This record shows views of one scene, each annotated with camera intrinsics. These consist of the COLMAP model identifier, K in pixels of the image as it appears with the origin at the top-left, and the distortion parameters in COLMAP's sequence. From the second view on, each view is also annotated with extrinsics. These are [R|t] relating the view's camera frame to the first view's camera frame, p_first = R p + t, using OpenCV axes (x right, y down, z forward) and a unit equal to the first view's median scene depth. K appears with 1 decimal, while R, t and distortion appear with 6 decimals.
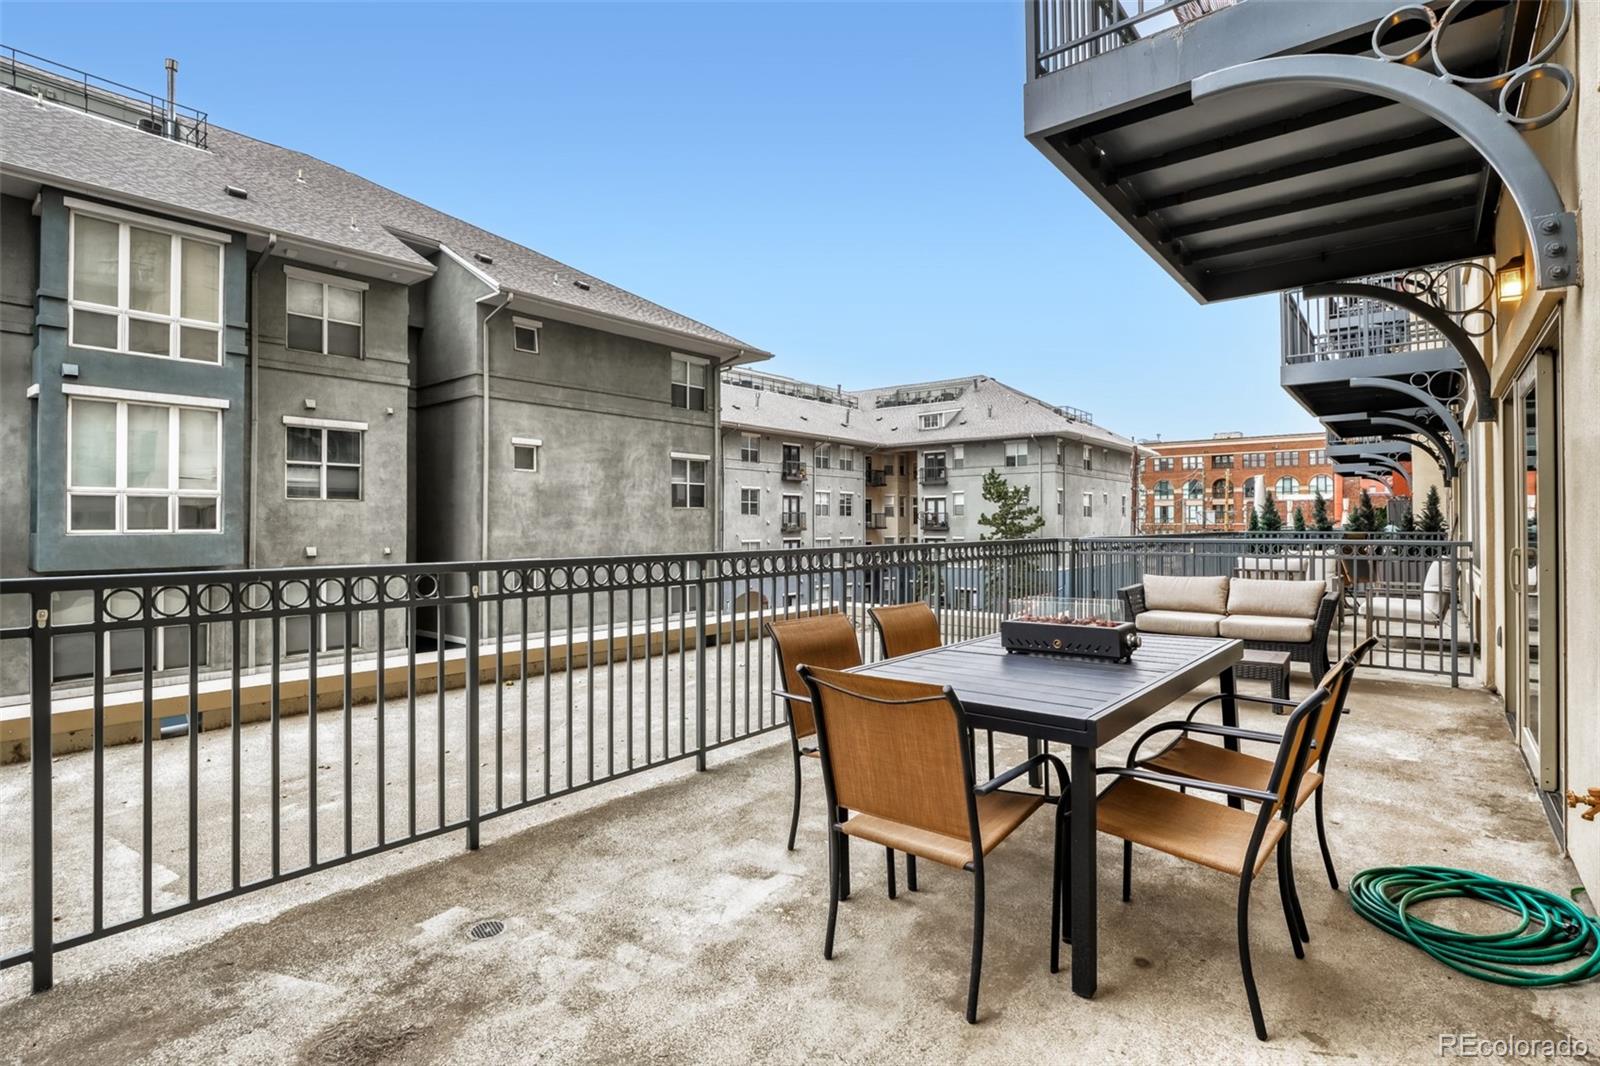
lens RADIAL K [[796.5, 0, 813.6], [0, 796.5, 516.9], [0, 0, 1]] dist [-0.031144, 0.008486]
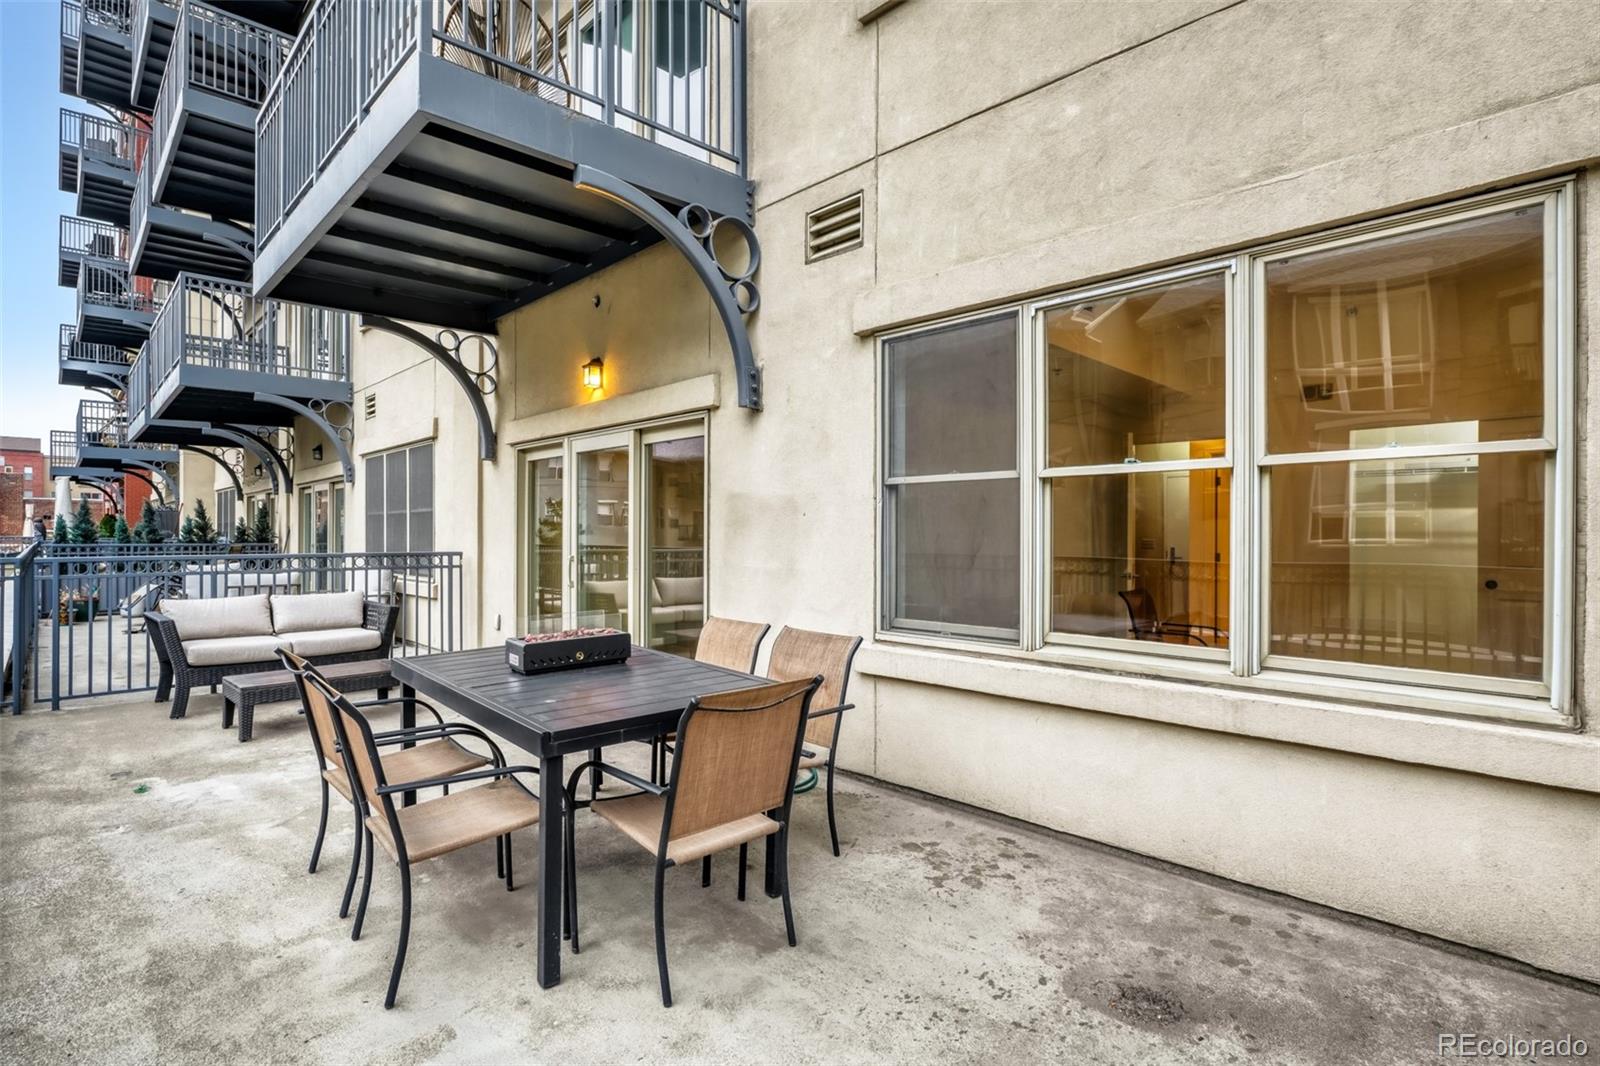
lens RADIAL K [[796.5, 0, 813.6], [0, 796.5, 516.9], [0, 0, 1]] dist [-0.031144, 0.008486]
pose [[0.093922, 0.024077, 0.995288, -0.315441], [-0.012494, 0.999657, -0.023004, -0.002769], [-0.995501, -0.010274, 0.094190, 0.253736]]
